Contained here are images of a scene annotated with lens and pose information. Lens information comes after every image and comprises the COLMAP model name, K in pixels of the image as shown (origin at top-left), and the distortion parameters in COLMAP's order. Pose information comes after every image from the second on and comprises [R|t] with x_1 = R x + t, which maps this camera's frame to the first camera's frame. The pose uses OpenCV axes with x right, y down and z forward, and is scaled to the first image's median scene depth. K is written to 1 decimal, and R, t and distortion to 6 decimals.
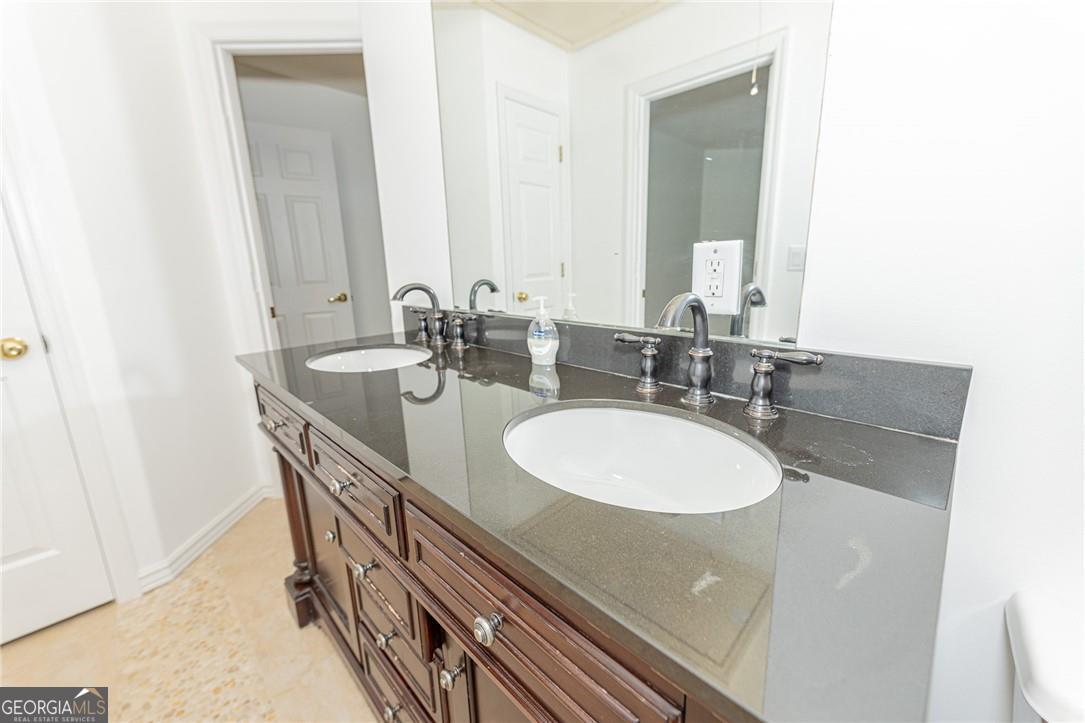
lens RADIAL K [[430.3, 0, 540.4], [0, 430.3, 350.7], [0, 0, 1]] dist [0.025266, 0.000165]
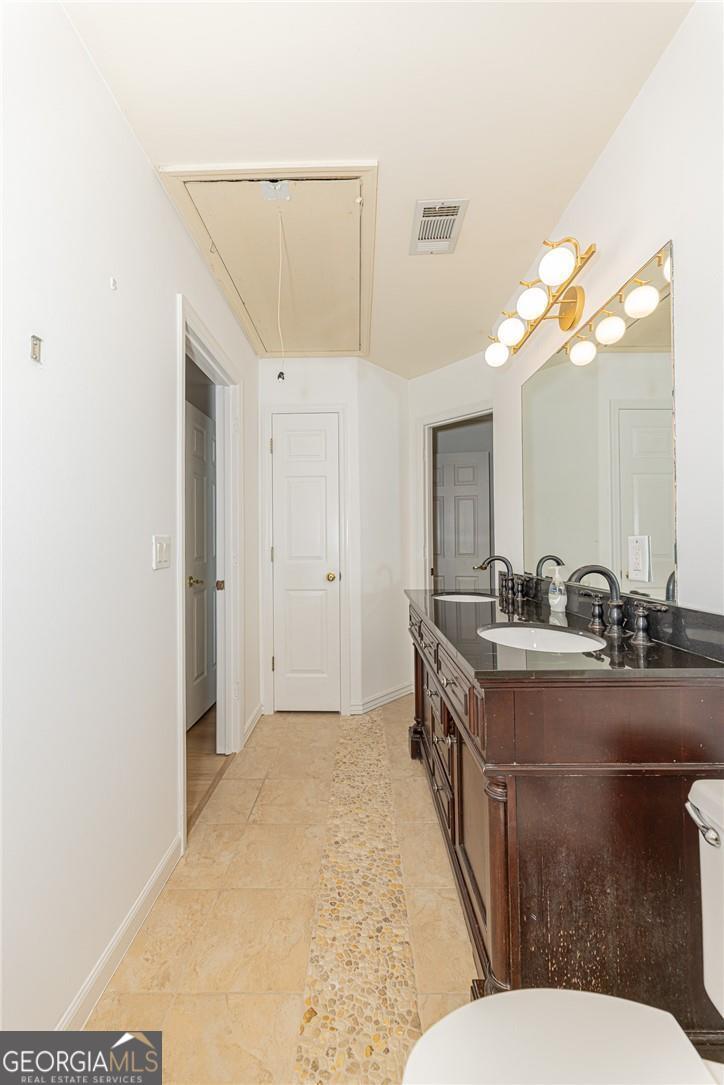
lens RADIAL K [[434.1, 0, 357.0], [0, 434.1, 537.6], [0, 0, 1]] dist [0.002437, -0.000069]
pose [[0.704075, 0.018137, -0.709894, 0.419958], [-0.166469, 0.976033, -0.140168, 0.078972], [0.690338, 0.216865, 0.690220, -0.419641]]
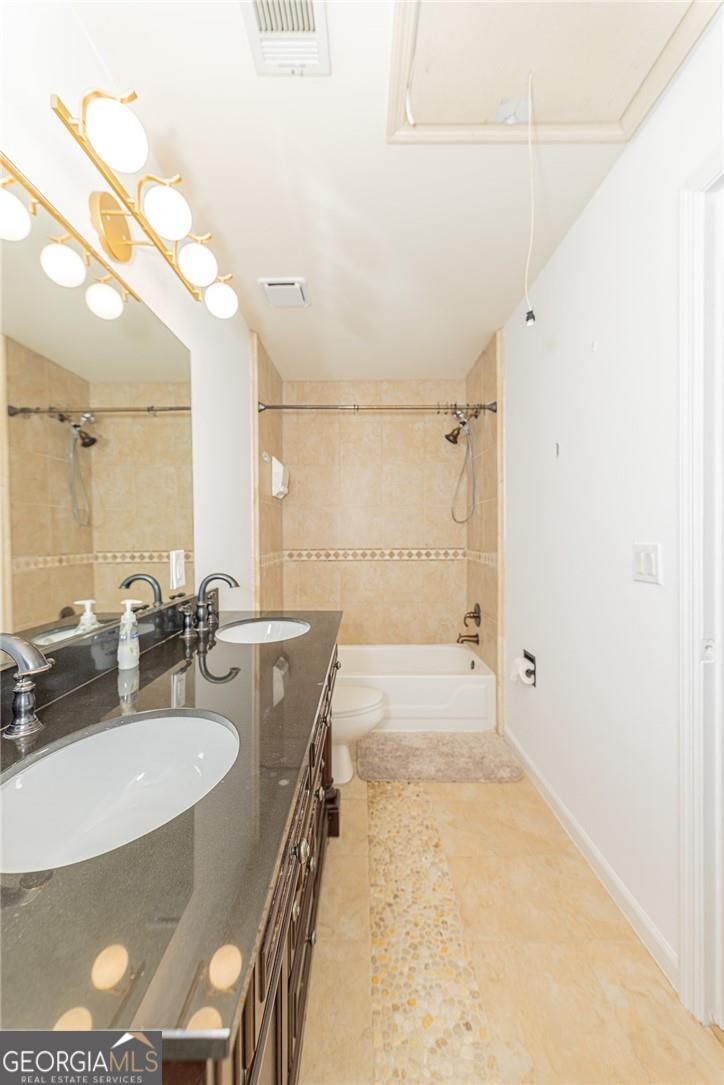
lens RADIAL K [[417.1, 0, 362.0], [0, 417.1, 542.5], [0, 0, 1]] dist [0.002196, -0.000077]
pose [[-0.709800, 0.021348, 0.704080, -0.781832], [0.182963, 0.970822, 0.155014, -0.220423], [-0.680227, 0.238849, -0.692995, 0.900119]]
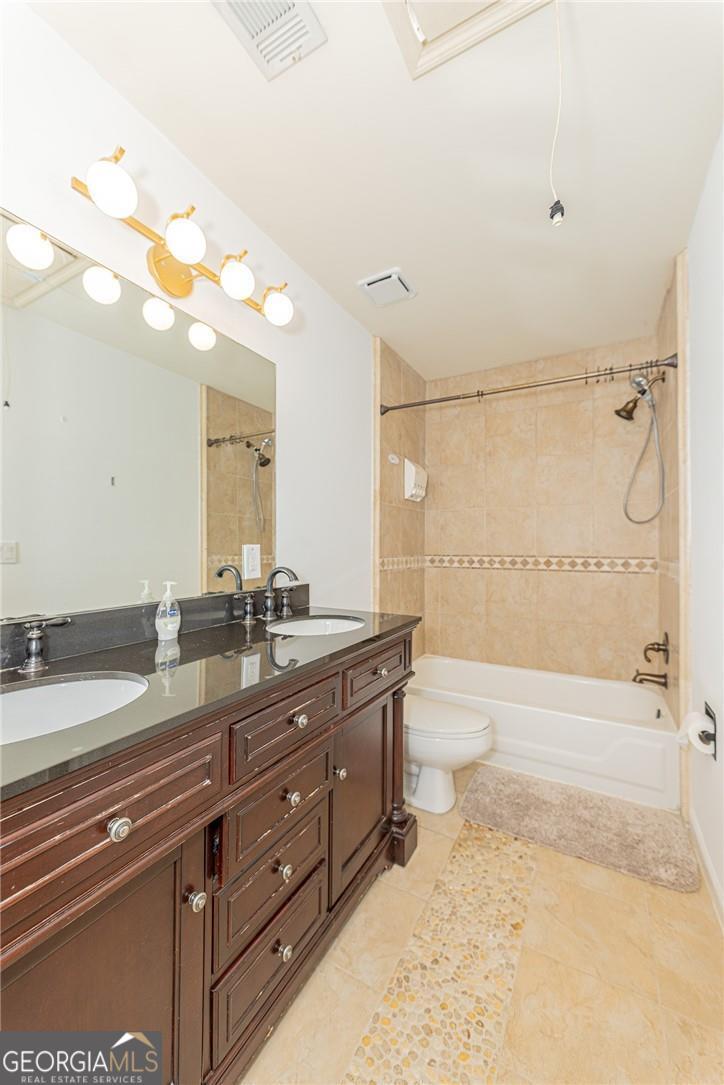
lens RADIAL K [[419.0, 0, 352.6], [0, 419.0, 545.8], [0, 0, 1]] dist [-0.000801, -0.000386]
pose [[-0.266928, 0.033235, 0.963143, -0.897286], [0.218093, 0.975560, 0.026779, -0.101636], [-0.938714, 0.217203, -0.267653, 0.571905]]
